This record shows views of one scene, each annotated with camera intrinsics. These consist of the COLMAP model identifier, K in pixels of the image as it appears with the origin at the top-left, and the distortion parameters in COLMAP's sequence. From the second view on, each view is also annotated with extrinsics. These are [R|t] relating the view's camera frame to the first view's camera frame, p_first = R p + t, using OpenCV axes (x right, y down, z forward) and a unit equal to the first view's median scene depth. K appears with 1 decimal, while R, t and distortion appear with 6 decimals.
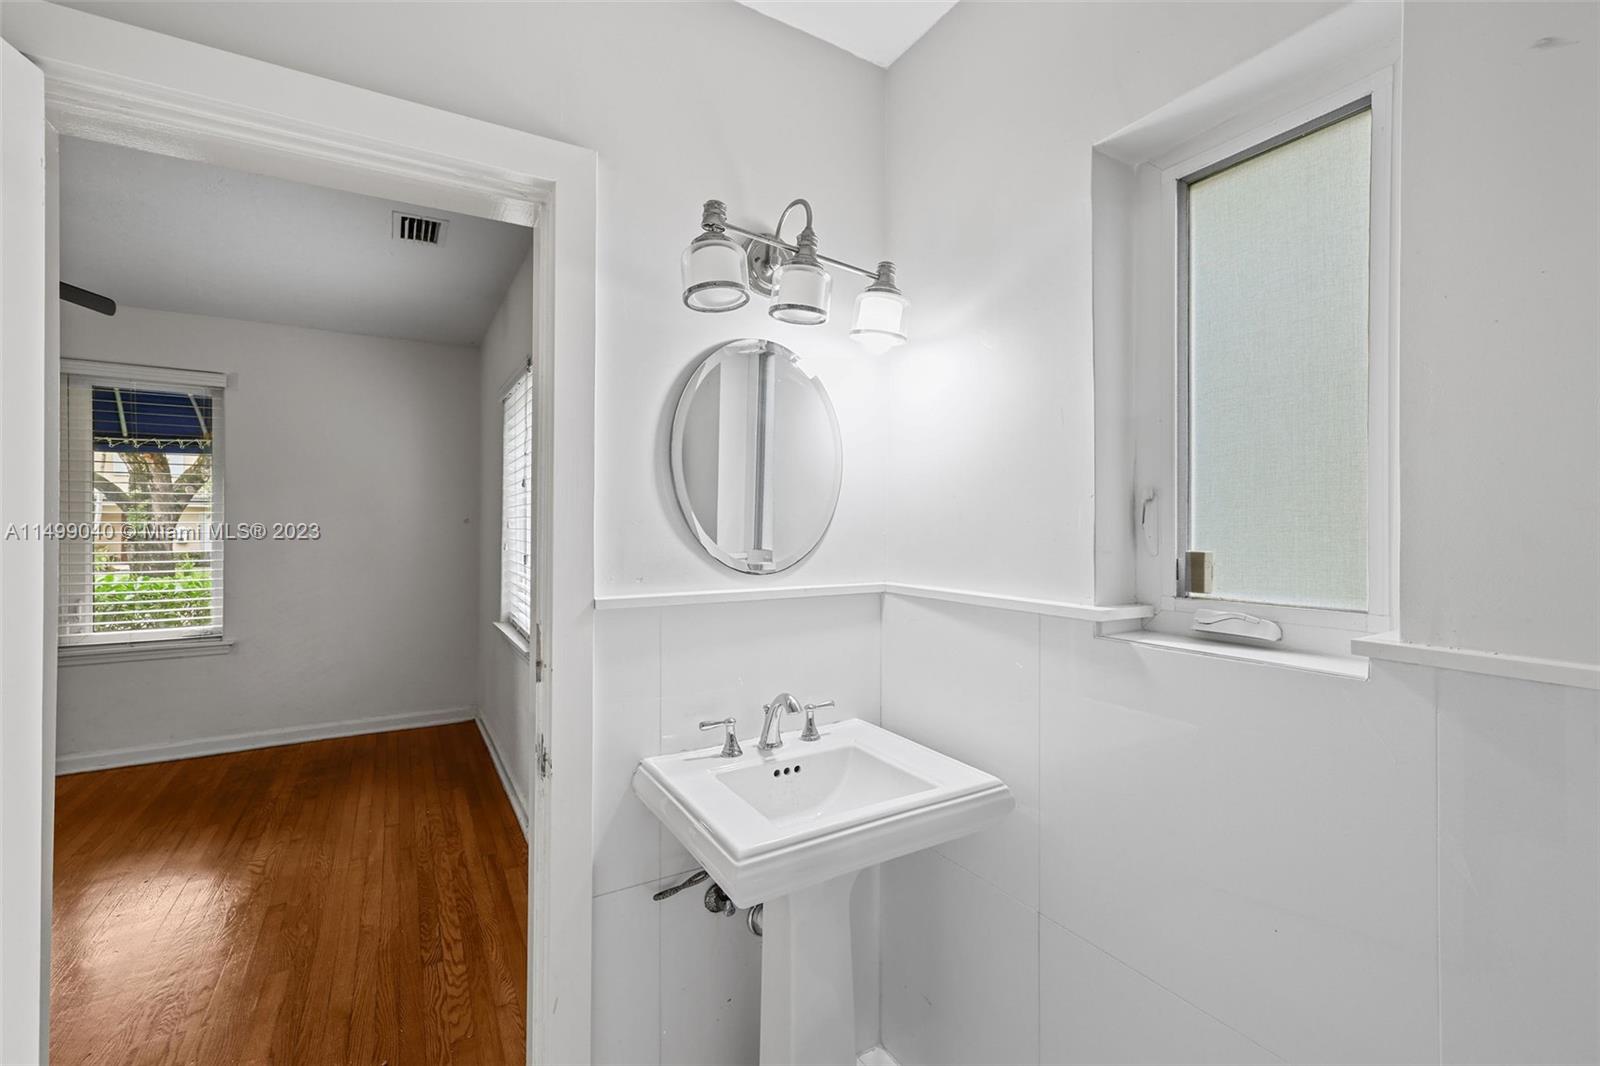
lens RADIAL K [[693.3, 0, 800.4], [0, 693.3, 525.8], [0, 0, 1]] dist [-0.034320, 0.009325]
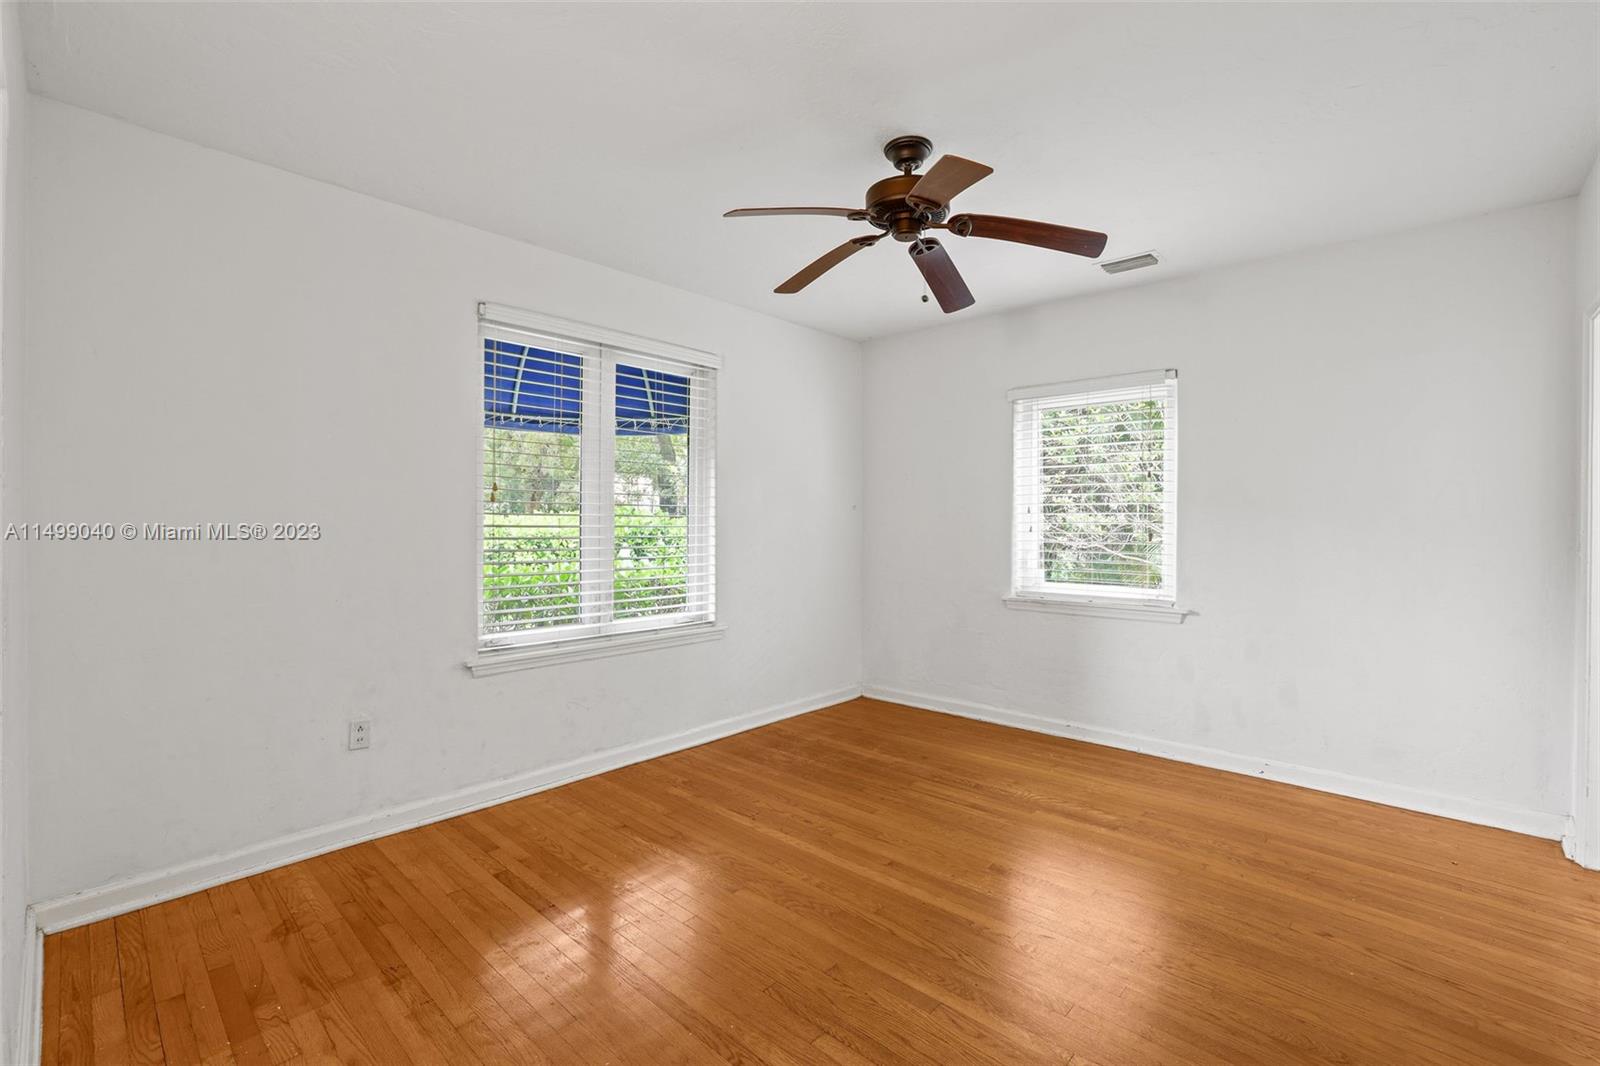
lens RADIAL K [[693.3, 0, 803.4], [0, 693.3, 537.4], [0, 0, 1]] dist [-0.034320, 0.009325]
pose [[0.956476, 0.007127, 0.291725, -1.080986], [-0.009499, 0.999932, 0.006717, 0.032484], [-0.291657, -0.009195, 0.956479, -0.005040]]
